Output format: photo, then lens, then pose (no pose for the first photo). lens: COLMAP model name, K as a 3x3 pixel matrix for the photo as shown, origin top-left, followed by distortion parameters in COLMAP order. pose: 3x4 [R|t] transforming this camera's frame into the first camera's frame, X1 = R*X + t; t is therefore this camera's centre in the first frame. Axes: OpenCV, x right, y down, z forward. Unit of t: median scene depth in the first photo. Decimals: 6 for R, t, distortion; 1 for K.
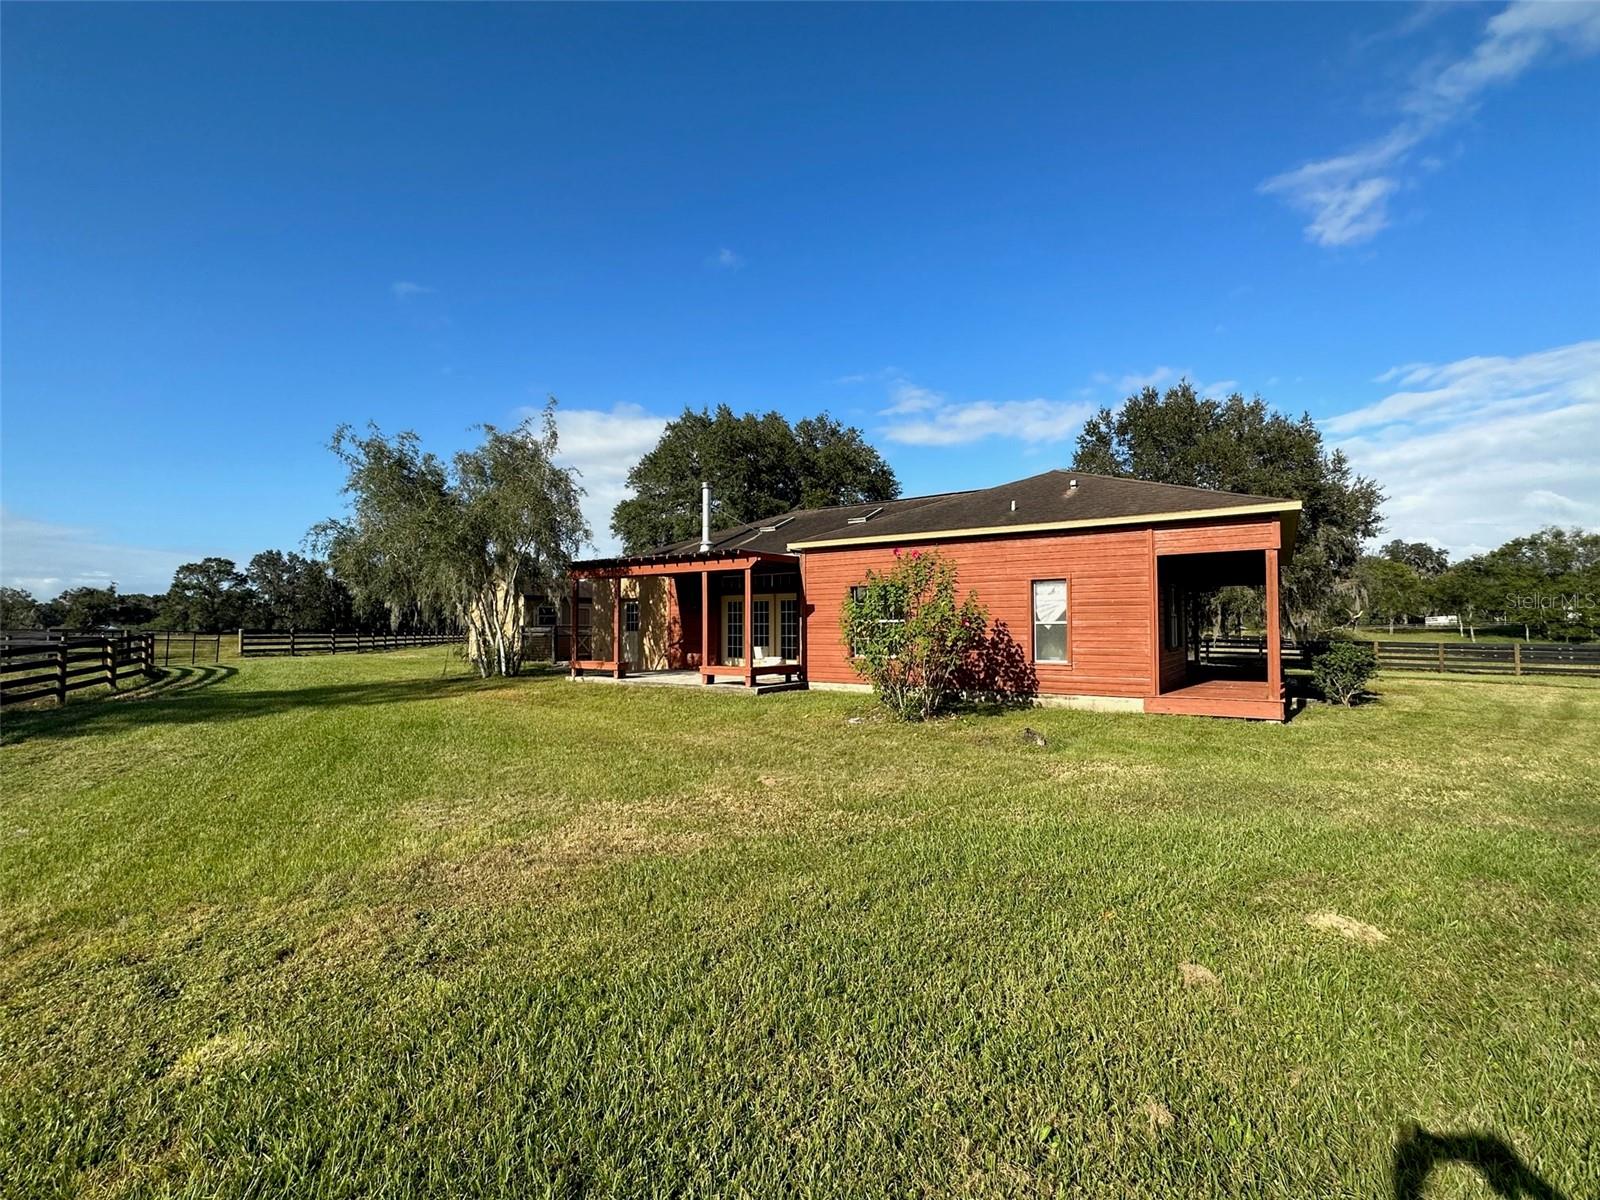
lens RADIAL K [[700.6, 0, 800.0], [0, 700.6, 600.0], [0, 0, 1]] dist [0.000287, -0.000033]
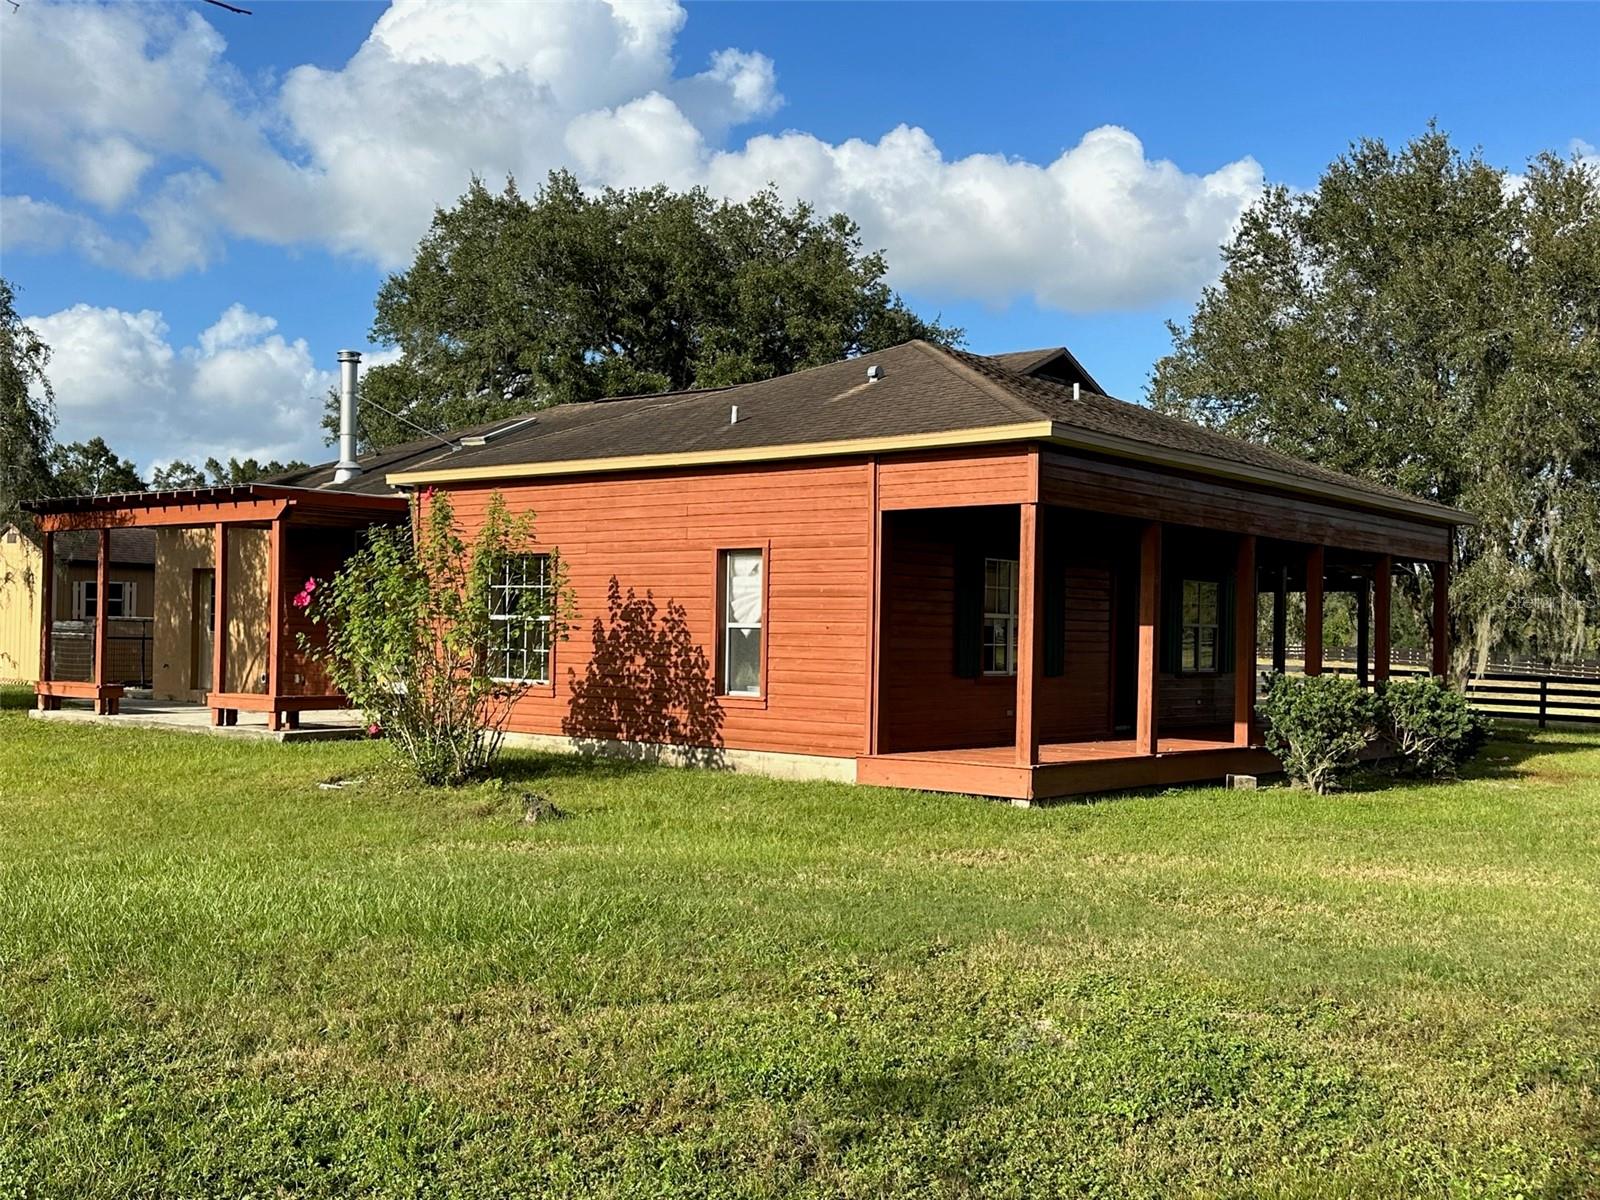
lens RADIAL K [[1591.6, 0, 800.0], [0, 1591.6, 600.0], [0, 0, 1]] dist [0.104264, -0.006266]
pose [[0.995274, 0.020599, -0.094897, 0.455616], [-0.019484, 0.999730, 0.012658, -0.004460], [0.095132, -0.010749, 0.995407, -0.239064]]
